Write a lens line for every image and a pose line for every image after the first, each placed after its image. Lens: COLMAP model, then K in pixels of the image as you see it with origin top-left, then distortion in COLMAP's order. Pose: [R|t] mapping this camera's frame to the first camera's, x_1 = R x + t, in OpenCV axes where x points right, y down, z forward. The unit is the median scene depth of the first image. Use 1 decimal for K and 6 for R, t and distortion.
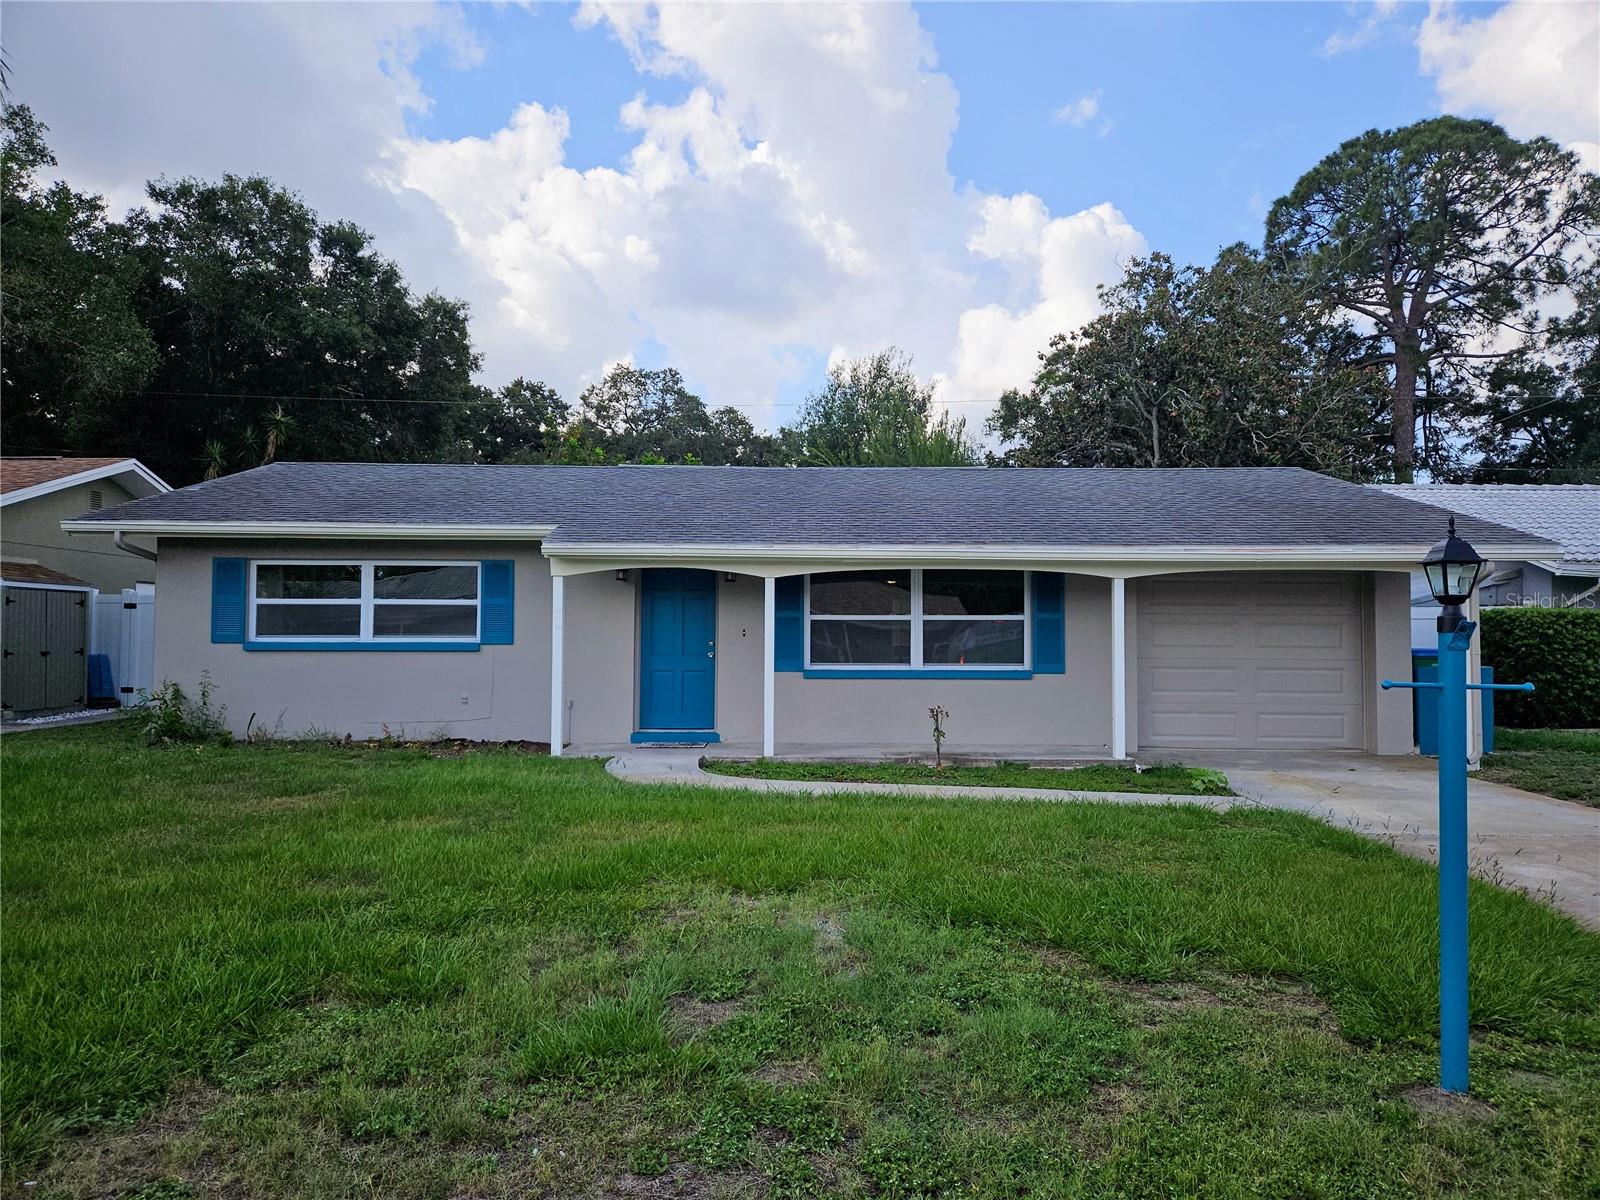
lens RADIAL K [[1078.6, 0, 798.2], [0, 1078.6, 588.0], [0, 0, 1]] dist [0.077090, -0.065576]
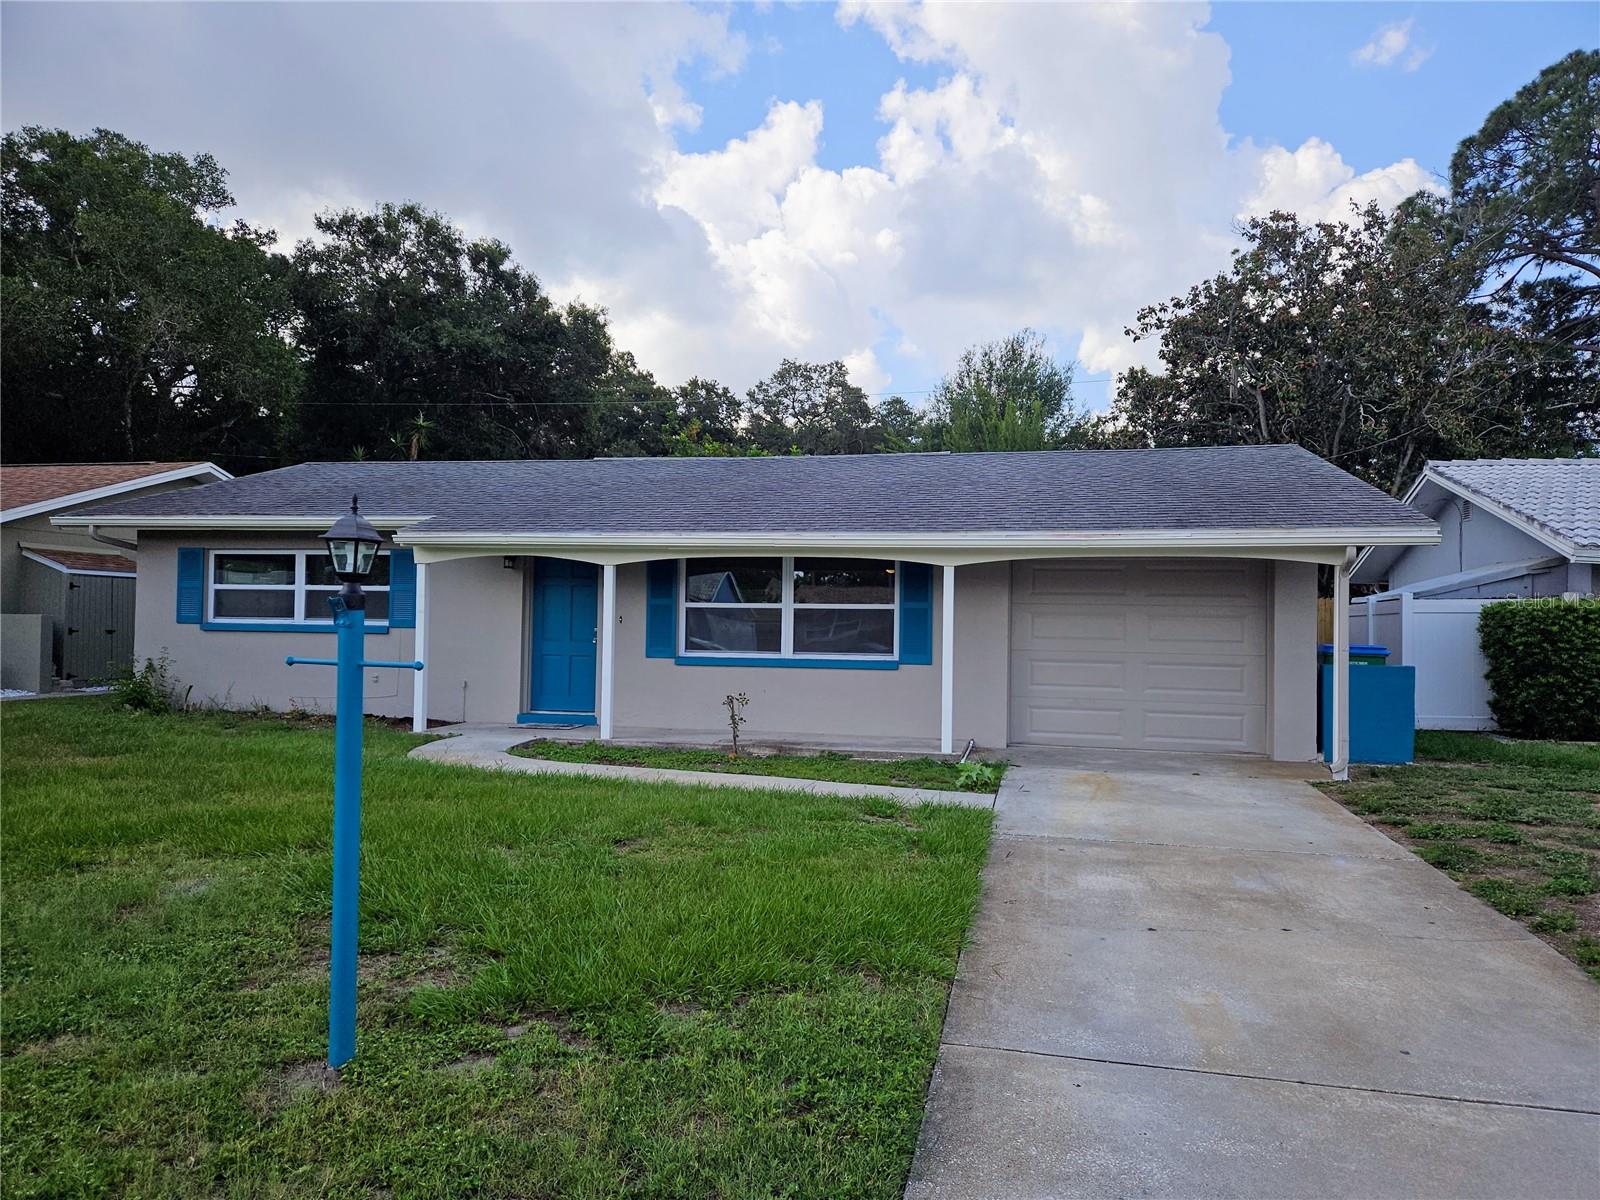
lens RADIAL K [[1075.7, 0, 800.0], [0, 1075.7, 600.0], [0, 0, 1]] dist [0.076983, -0.066188]
pose [[0.975248, 0.006407, -0.221022, 0.144702], [-0.002322, 0.999822, 0.018736, 0.001442], [0.221103, -0.017759, 0.975089, 0.016115]]
